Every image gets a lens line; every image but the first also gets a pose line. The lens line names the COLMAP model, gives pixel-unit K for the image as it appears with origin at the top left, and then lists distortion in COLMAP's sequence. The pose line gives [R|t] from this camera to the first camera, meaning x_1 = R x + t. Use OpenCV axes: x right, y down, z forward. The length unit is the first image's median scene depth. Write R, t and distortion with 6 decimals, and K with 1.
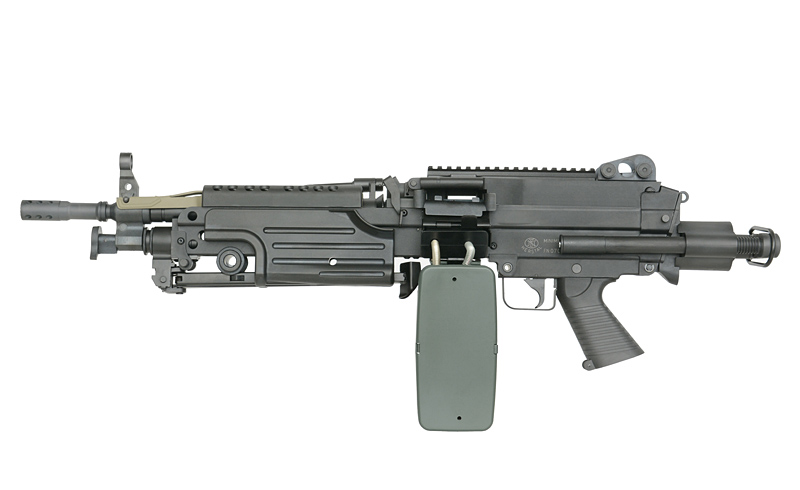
lens RADIAL K [[1759.0, 0, 400.0], [0, 1759.0, 245.0], [0, 0, 1]] dist [-0.004830, 0.008933]
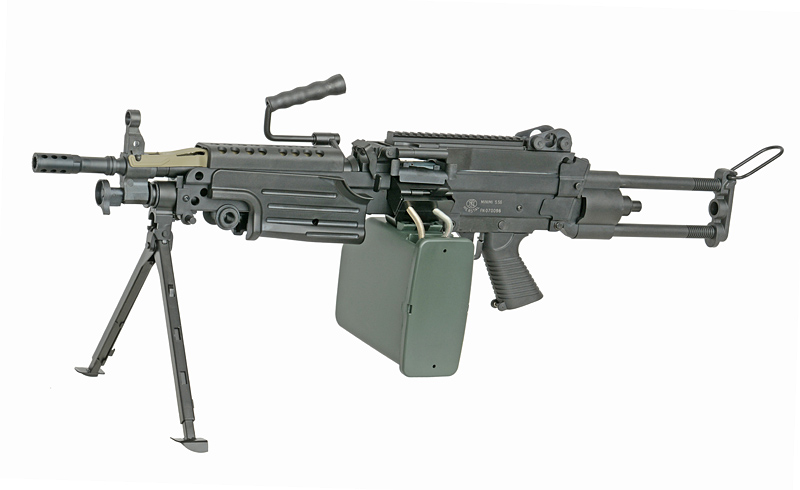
lens RADIAL K [[2361.6, 0, 400.0], [0, 2361.6, 245.0], [0, 0, 1]] dist [0.149834, -0.367736]
pose [[0.884230, 0.002099, 0.467047, -0.678464], [-0.106040, 0.974777, 0.196379, -0.269539], [-0.454854, -0.223170, 0.862150, -0.302764]]
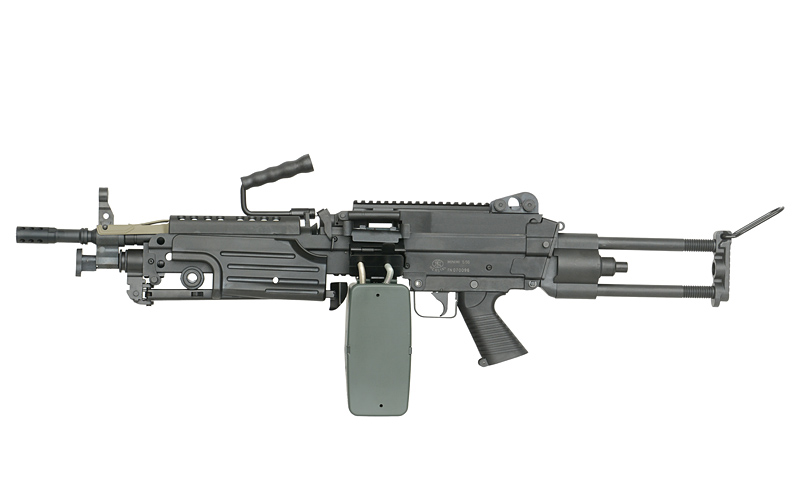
lens RADIAL K [[2361.6, 0, 400.0], [0, 2361.6, 245.0], [0, 0, 1]] dist [0.149834, -0.367736]
pose [[0.997120, 0.003051, 0.075772, -0.076657], [-0.005189, 0.999593, 0.028043, -0.060267], [-0.075656, -0.028355, 0.996731, -0.643539]]
